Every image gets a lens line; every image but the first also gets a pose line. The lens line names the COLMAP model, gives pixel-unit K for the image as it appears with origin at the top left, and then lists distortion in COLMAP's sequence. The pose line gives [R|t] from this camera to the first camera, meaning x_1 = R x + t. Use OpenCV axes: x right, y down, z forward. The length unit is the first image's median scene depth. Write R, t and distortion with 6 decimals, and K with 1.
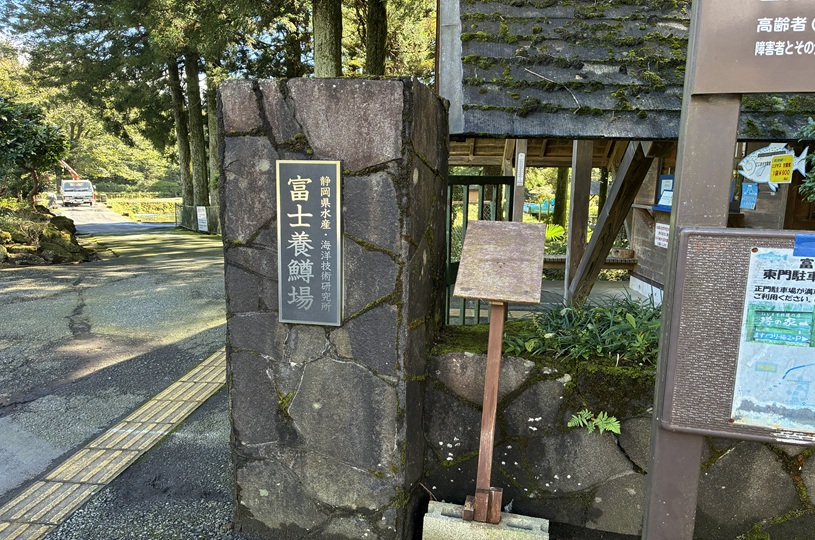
lens RADIAL K [[524.5, 0, 407.2], [0, 524.5, 253.2], [0, 0, 1]] dist [0.001361, -0.002532]
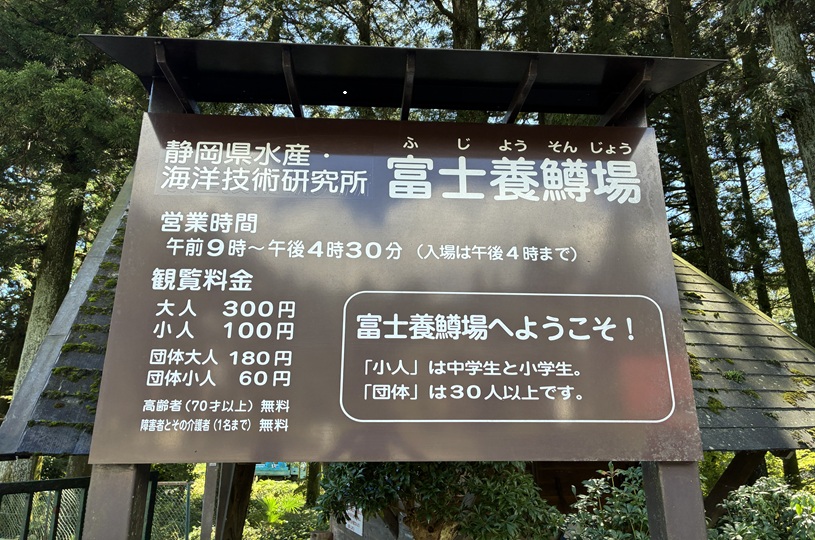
lens RADIAL K [[524.5, 0, 407.2], [0, 524.5, 253.2], [0, 0, 1]] dist [0.001361, -0.002532]
pose [[0.951256, 0.081297, 0.297493, 0.469007], [0.054007, 0.905810, -0.420227, -0.116865], [-0.303636, 0.415811, 0.857267, -0.194141]]
